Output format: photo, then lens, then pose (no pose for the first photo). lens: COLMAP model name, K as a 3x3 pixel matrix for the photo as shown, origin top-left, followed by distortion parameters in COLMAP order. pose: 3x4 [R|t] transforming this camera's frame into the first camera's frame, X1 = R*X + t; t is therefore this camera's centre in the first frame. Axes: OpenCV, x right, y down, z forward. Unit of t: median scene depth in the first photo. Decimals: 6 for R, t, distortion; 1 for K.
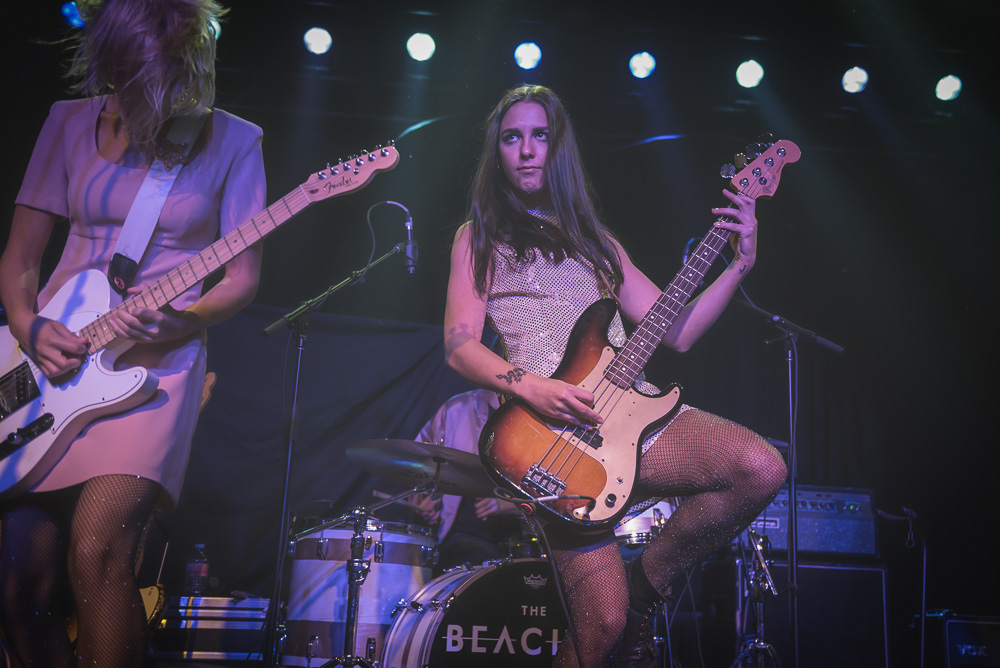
lens RADIAL K [[1205.9, 0, 532.2], [0, 1205.9, 327.6], [0, 0, 1]] dist [0.042990, 0.000000]
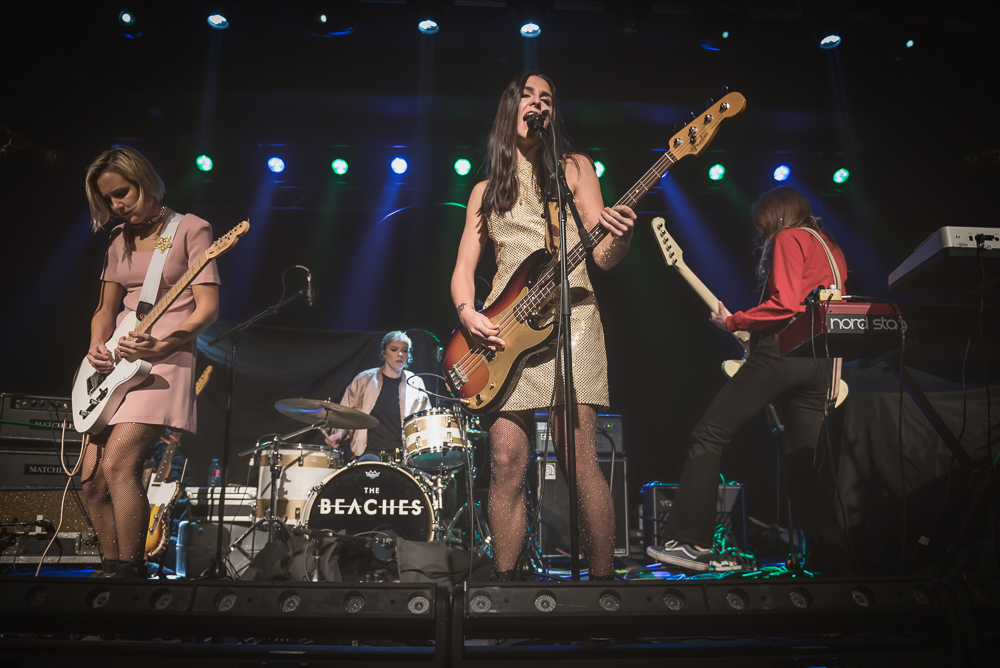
lens RADIAL K [[720.8, 0, 499.4], [0, 720.8, 367.1], [0, 0, 1]] dist [-0.034471, -0.011631]
pose [[0.997056, -0.041908, -0.064218, 0.269226], [0.045598, 0.997326, 0.057115, -0.002707], [0.061653, -0.059875, 0.996300, -0.050152]]
